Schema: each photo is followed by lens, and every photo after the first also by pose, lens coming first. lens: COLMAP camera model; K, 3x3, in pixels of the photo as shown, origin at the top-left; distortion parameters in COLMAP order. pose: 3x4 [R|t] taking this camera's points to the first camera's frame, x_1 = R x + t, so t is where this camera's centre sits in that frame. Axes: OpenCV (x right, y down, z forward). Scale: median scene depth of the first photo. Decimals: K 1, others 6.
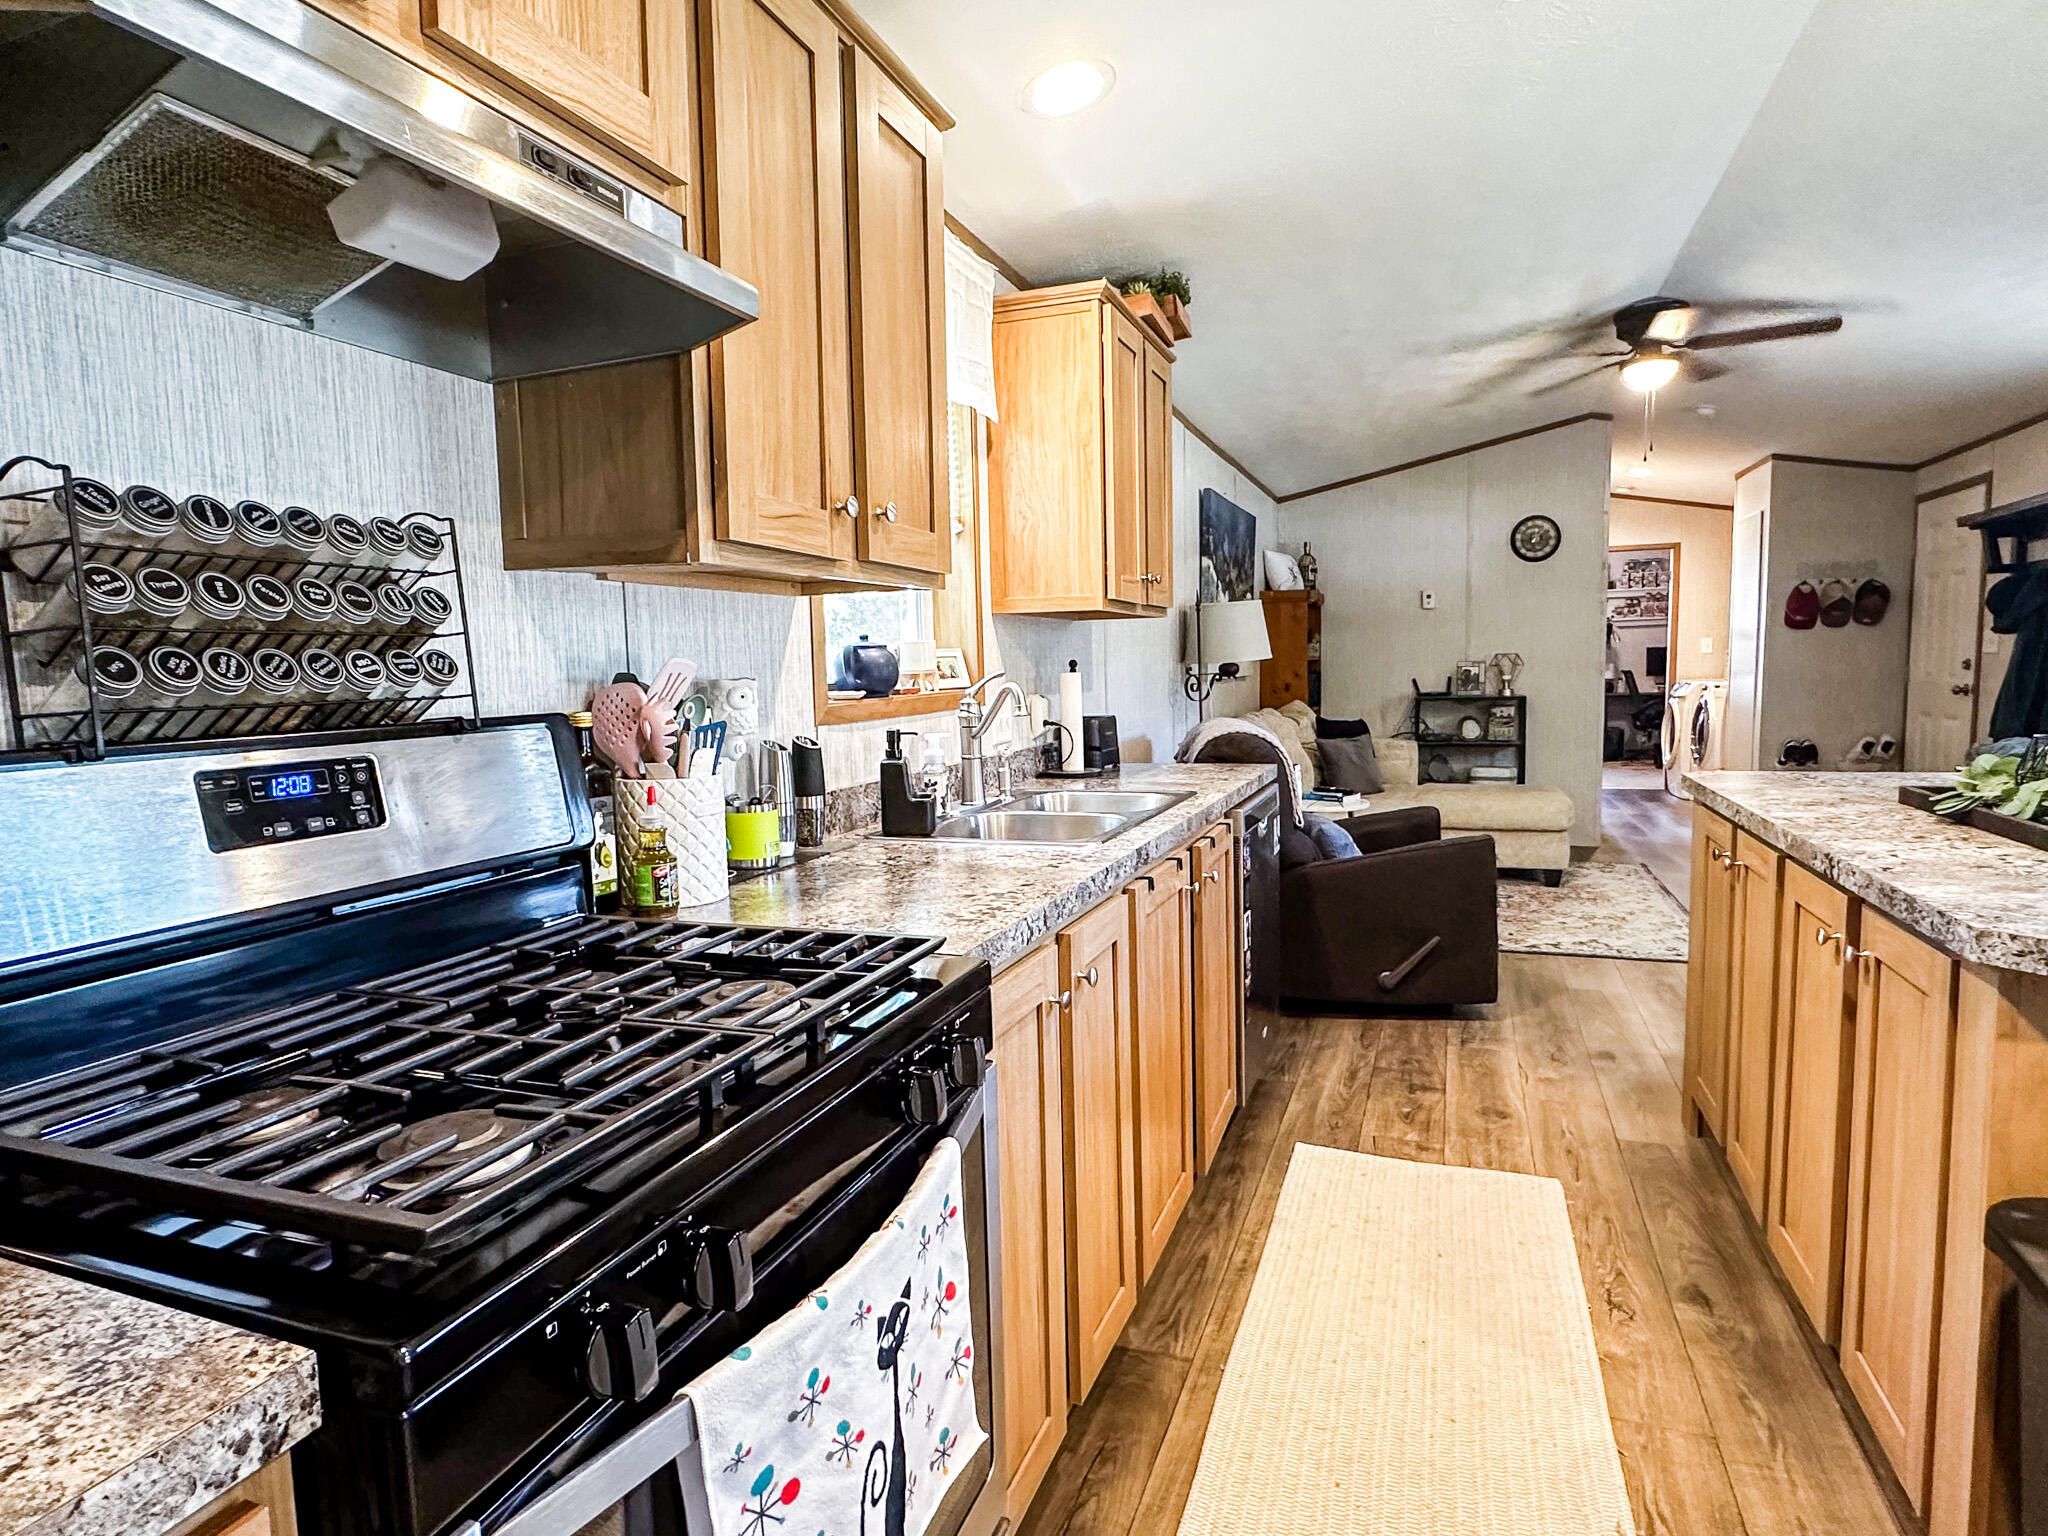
lens RADIAL K [[1110.2, 0, 1022.1], [0, 1110.2, 774.3], [0, 0, 1]] dist [-0.003710, -0.000814]
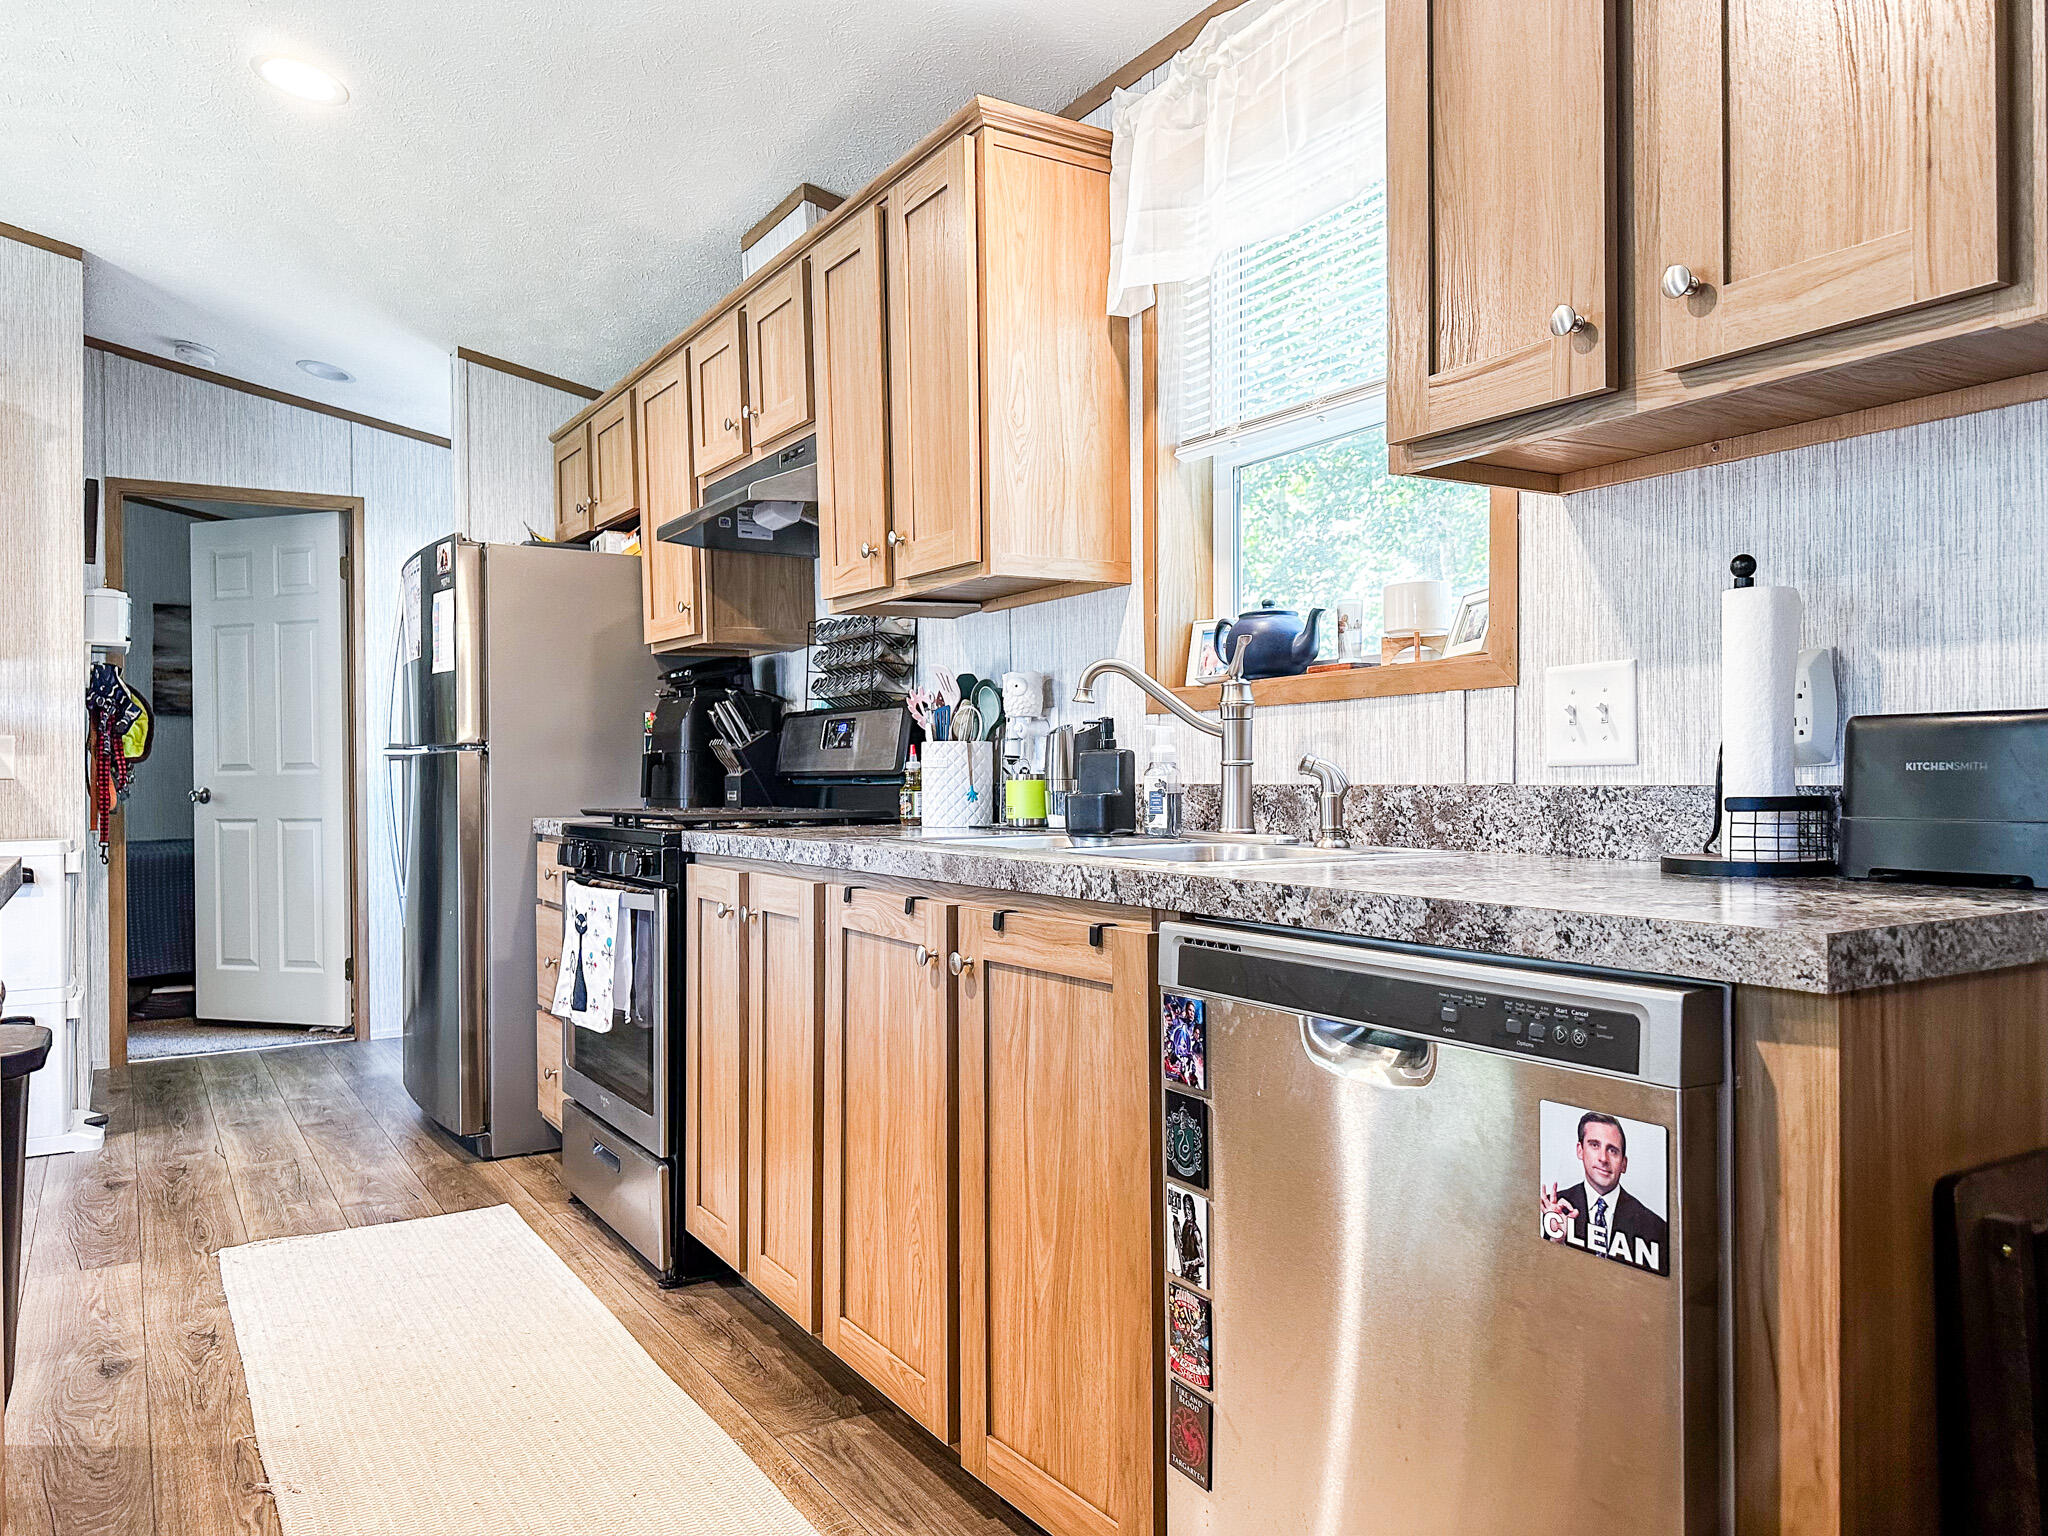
lens RADIAL K [[1428.0, 0, 1028.4], [0, 1428.0, 776.2], [0, 0, 1]] dist [0.083660, -0.107084]
pose [[-0.598122, 0.031743, -0.800776, 0.299905], [-0.054963, 0.995238, 0.080505, -0.029212], [0.799518, 0.092164, -0.593529, 0.577568]]
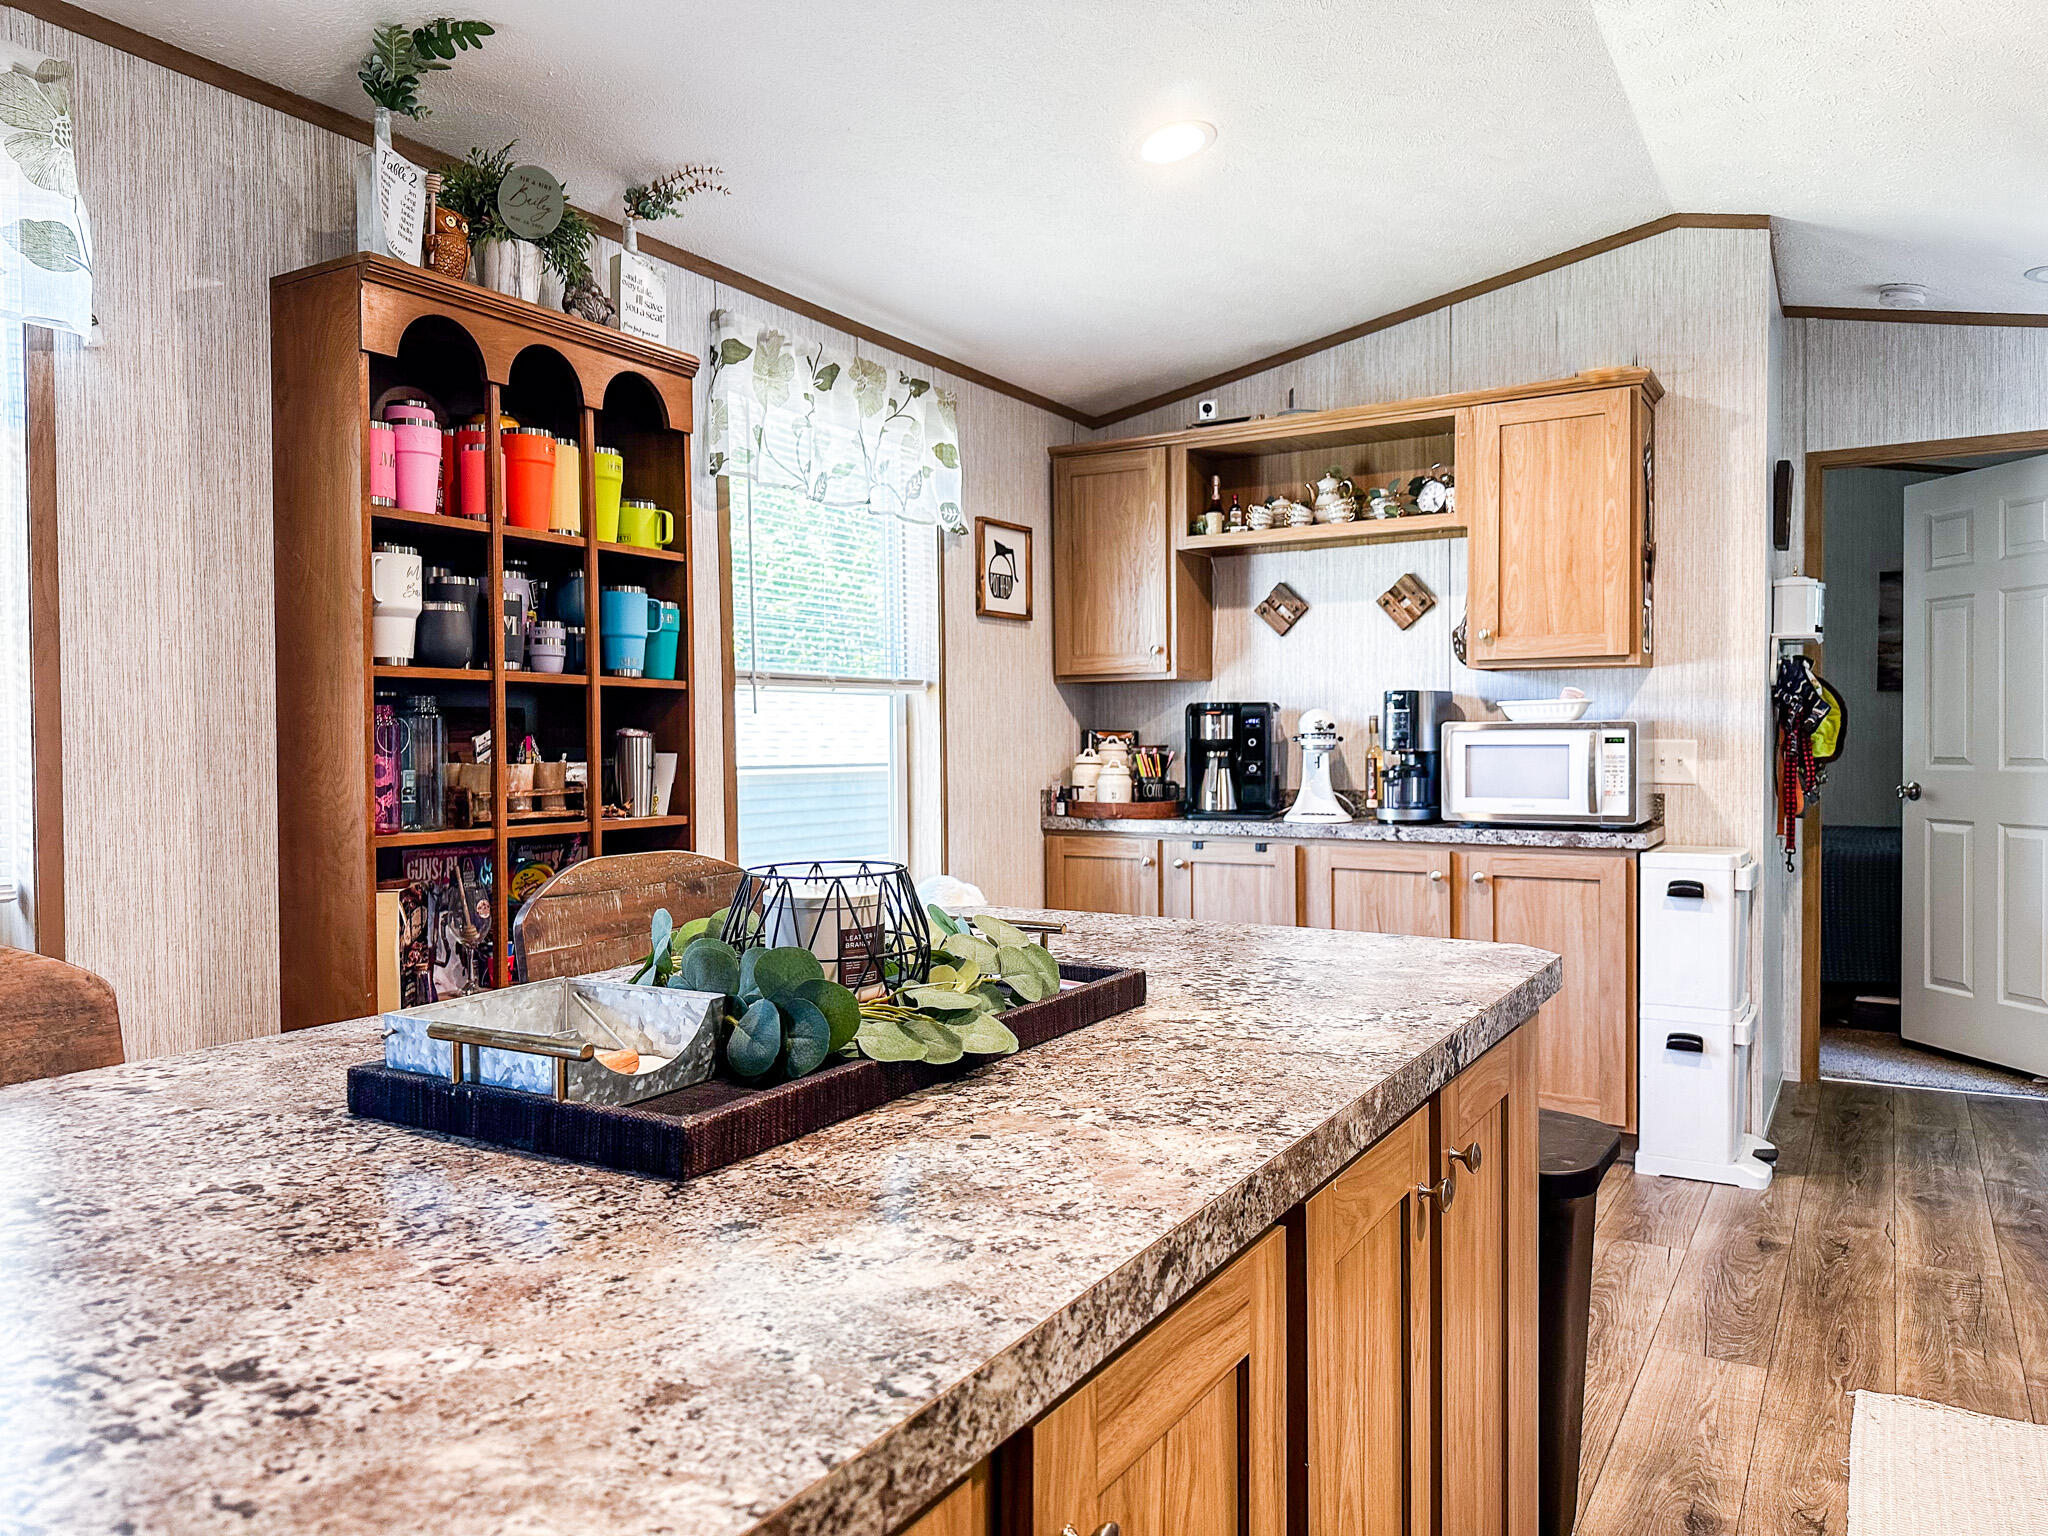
lens RADIAL K [[1428.0, 0, 1028.4], [0, 1428.0, 776.2], [0, 0, 1]] dist [0.083660, -0.107084]
pose [[-0.985821, 0.026846, 0.165640, 0.229456], [0.047237, 0.991598, 0.120421, -0.045956], [-0.161016, 0.126538, -0.978806, 0.491583]]
